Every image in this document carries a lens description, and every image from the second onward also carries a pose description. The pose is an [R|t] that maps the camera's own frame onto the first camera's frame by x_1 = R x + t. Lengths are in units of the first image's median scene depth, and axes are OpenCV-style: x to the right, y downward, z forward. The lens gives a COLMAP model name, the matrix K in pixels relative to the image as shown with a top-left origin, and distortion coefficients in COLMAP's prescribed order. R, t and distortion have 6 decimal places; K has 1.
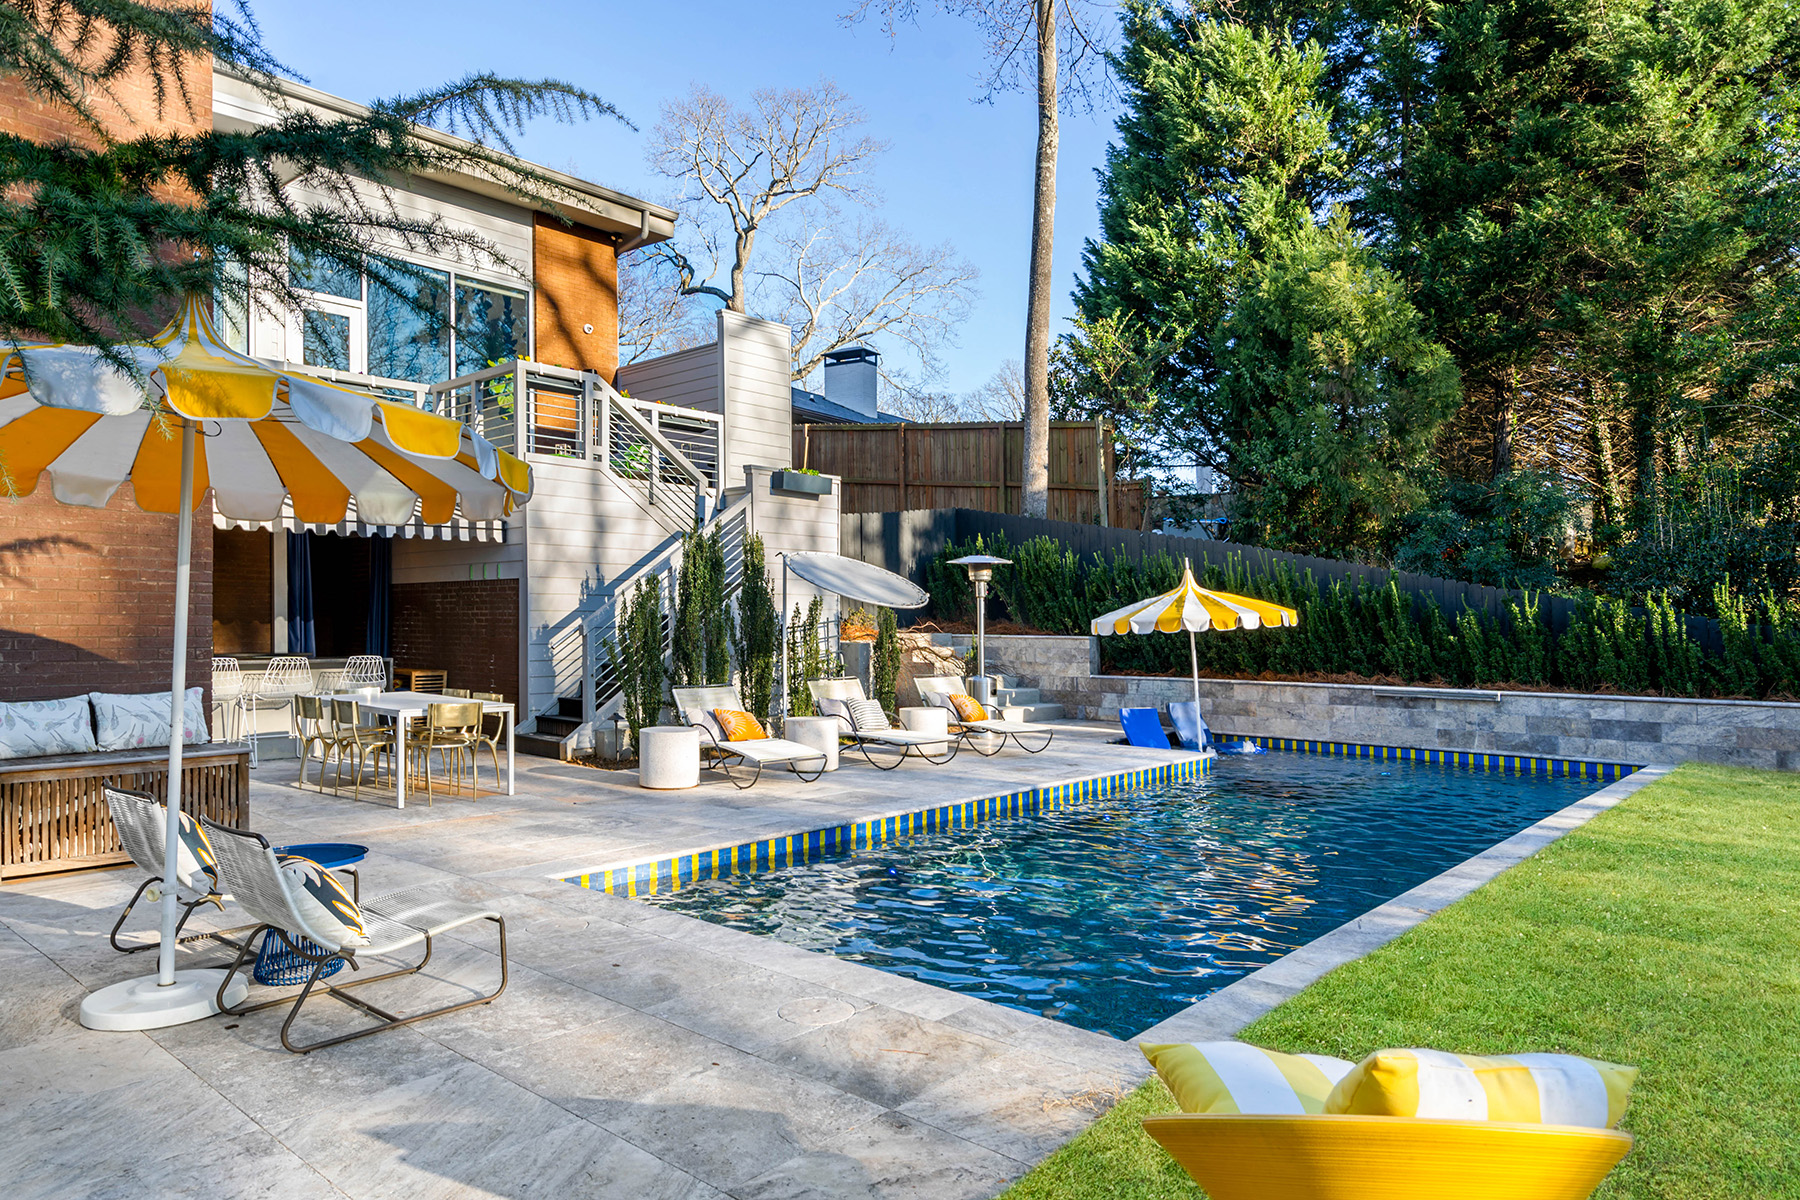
lens RADIAL K [[1122.6, 0, 899.8], [0, 1122.6, 604.6], [0, 0, 1]] dist [0.004759, 0.001243]
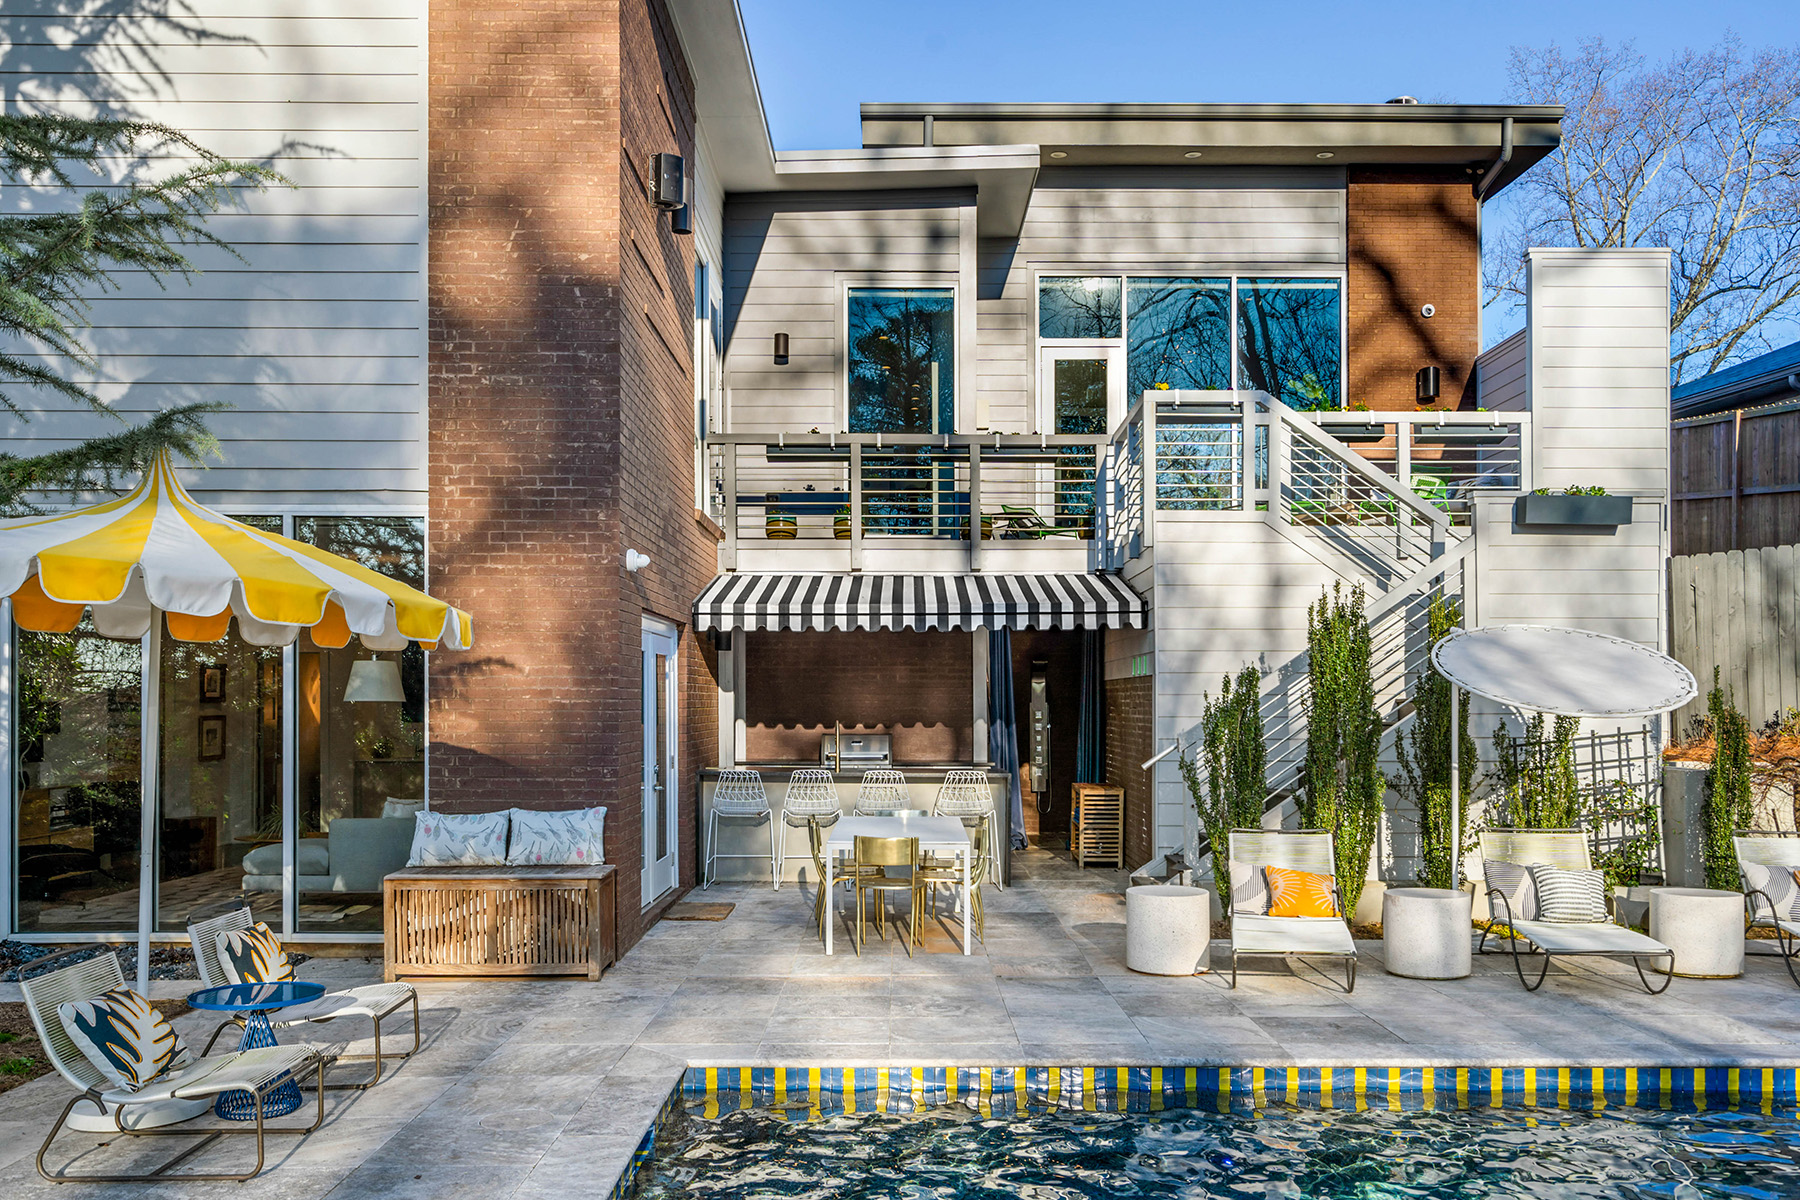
lens RADIAL K [[1486.3, 0, 904.0], [0, 1486.3, 695.3], [0, 0, 1]] dist [0.008723, 0.007508]
pose [[0.672593, -0.008163, -0.739968, 0.411938], [0.011406, 0.999935, -0.000662, -0.015428], [0.739925, -0.007995, 0.672642, 0.269616]]
